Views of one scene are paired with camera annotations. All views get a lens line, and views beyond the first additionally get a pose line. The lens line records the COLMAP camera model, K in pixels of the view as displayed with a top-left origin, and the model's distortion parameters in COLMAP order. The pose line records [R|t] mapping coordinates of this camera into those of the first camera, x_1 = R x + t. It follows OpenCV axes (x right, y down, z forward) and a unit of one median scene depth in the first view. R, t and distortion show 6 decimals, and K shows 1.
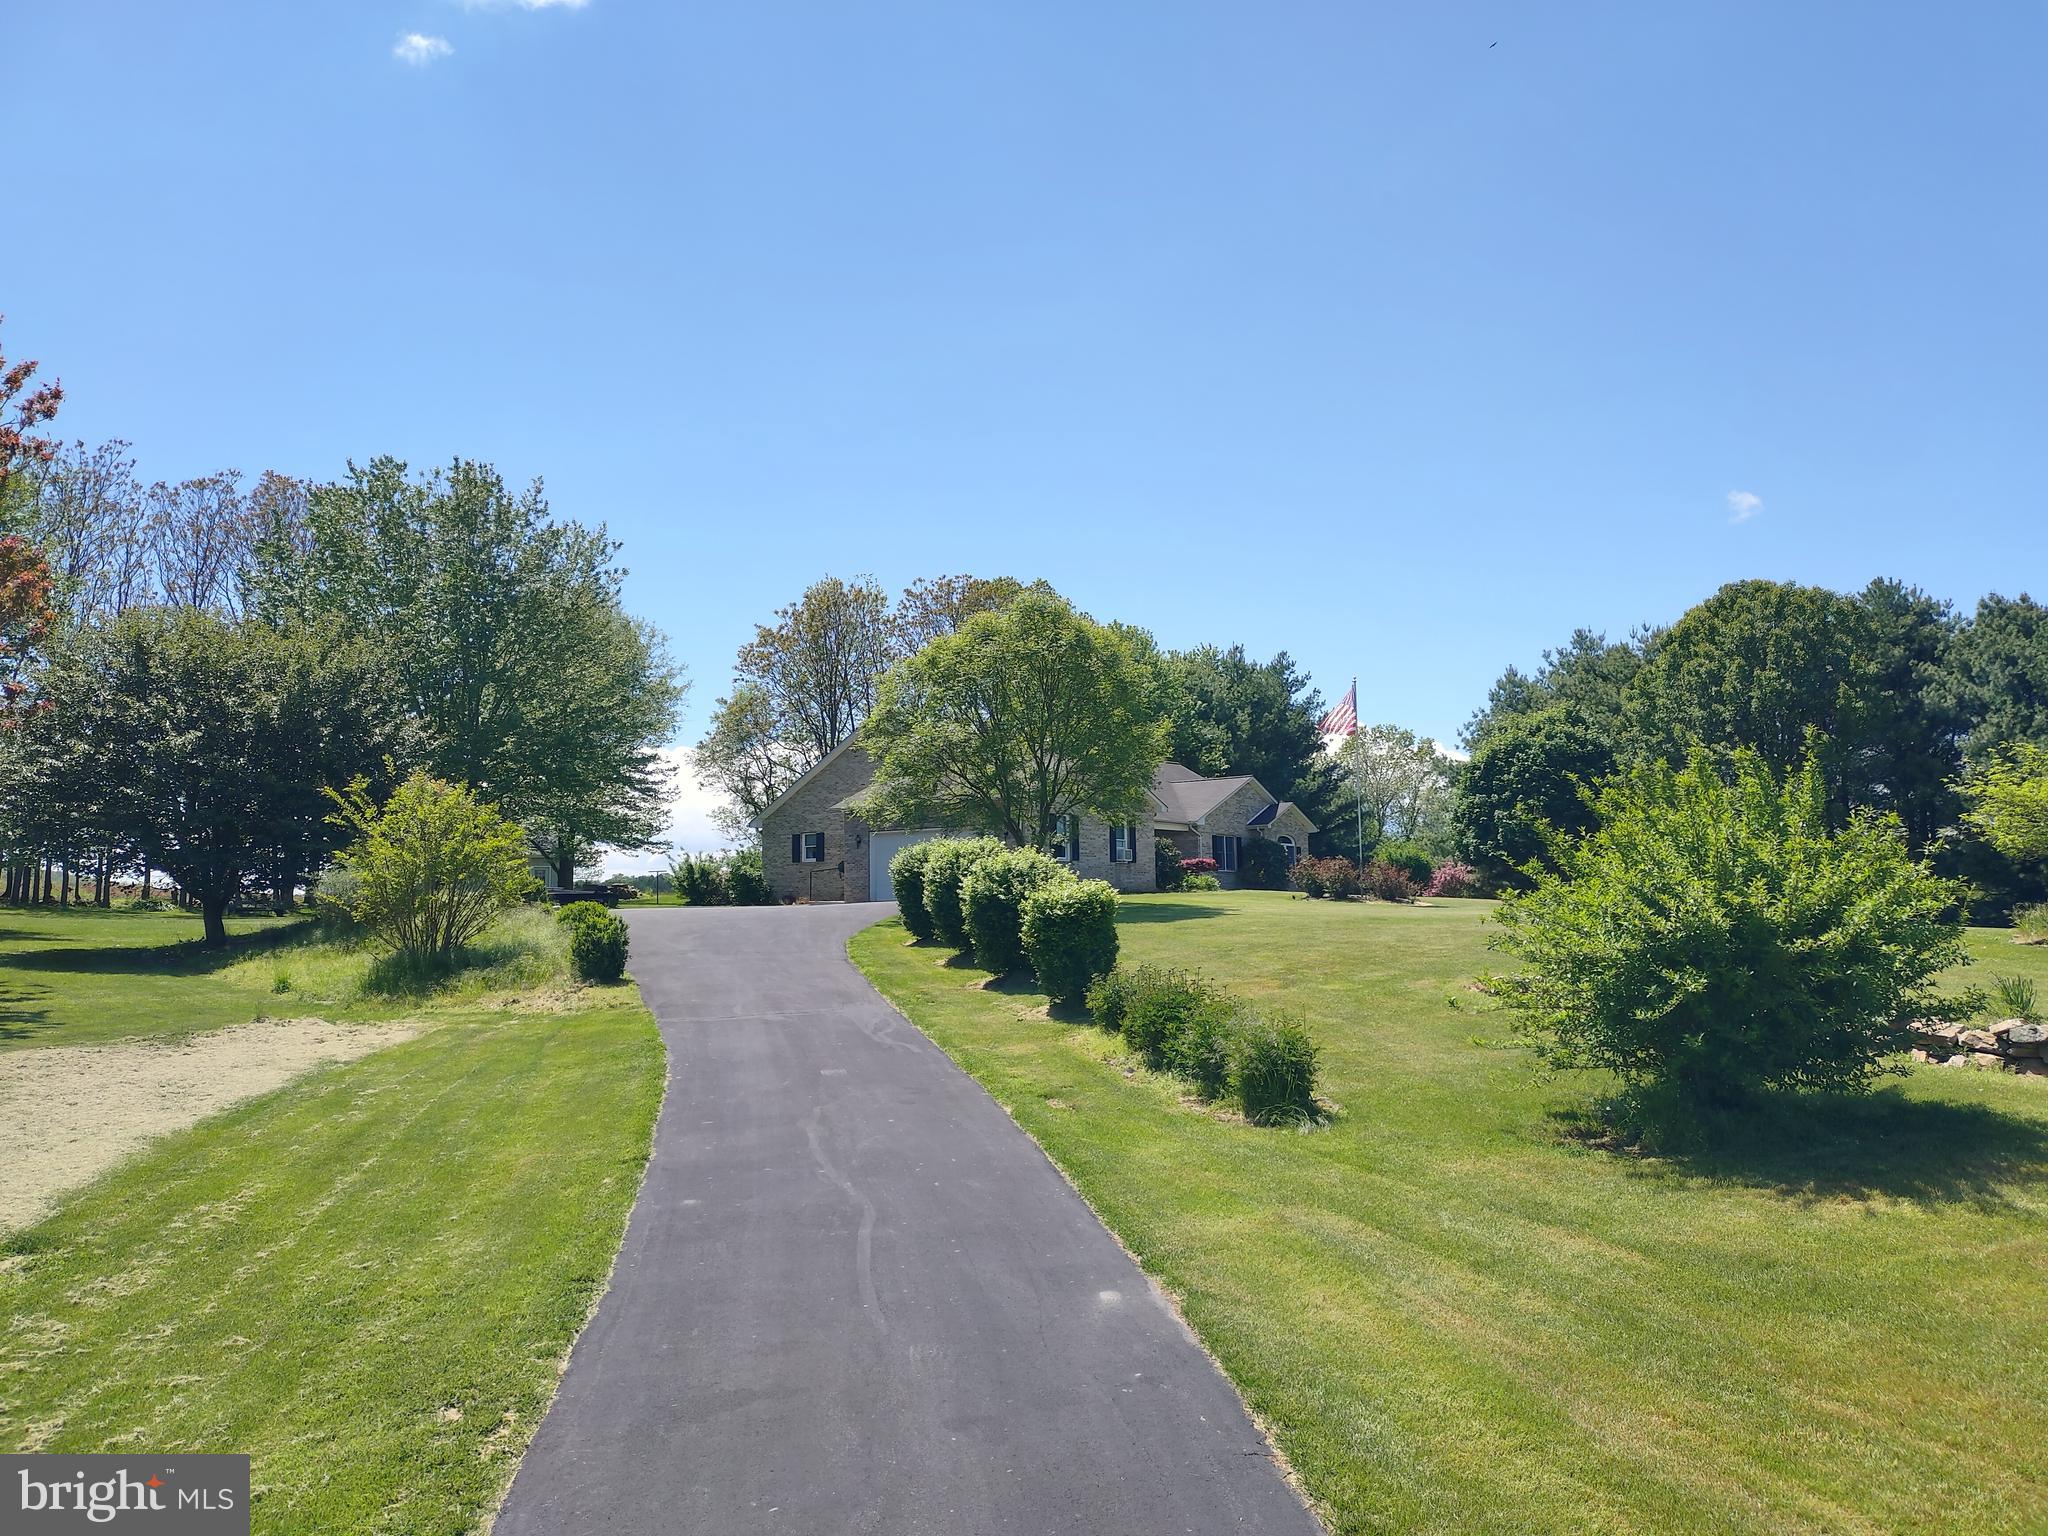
lens RADIAL K [[1506.1, 0, 1024.0], [0, 1506.1, 768.0], [0, 0, 1]] dist [0.119617, -0.213600]
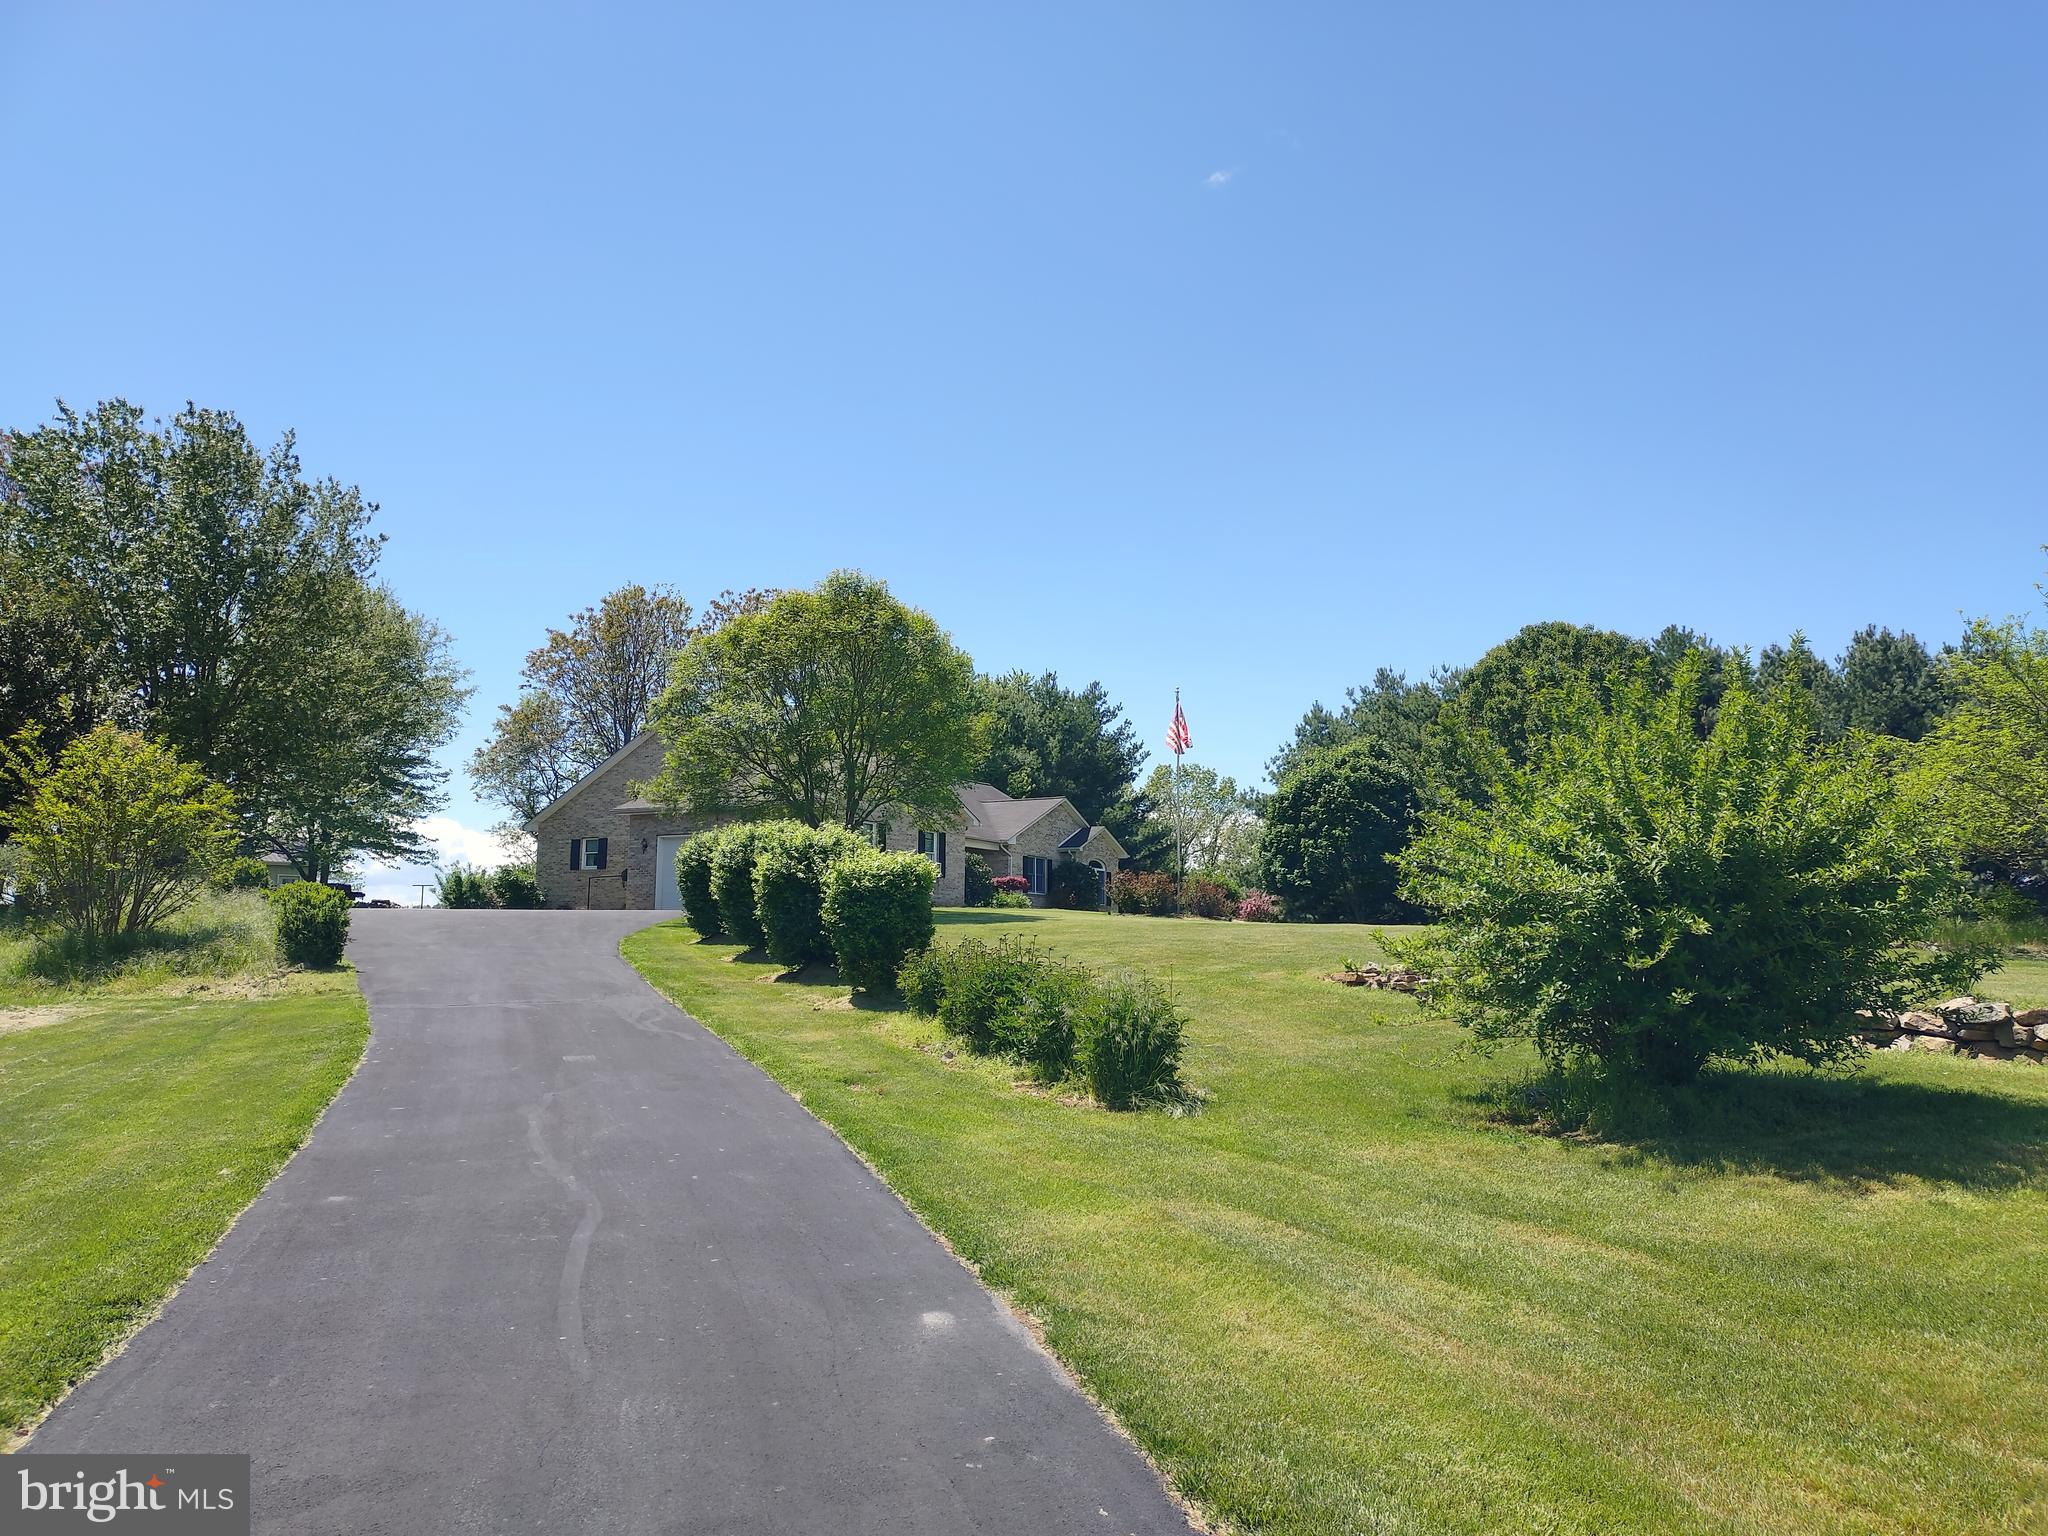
lens RADIAL K [[1490.9, 0, 1025.4], [0, 1490.9, 739.8], [0, 0, 1]] dist [0.116529, -0.212734]
pose [[0.990832, 0.039778, 0.129109, -0.000785], [-0.033541, 0.998180, -0.050126, 0.048216], [-0.130868, 0.045336, 0.990363, 0.125915]]
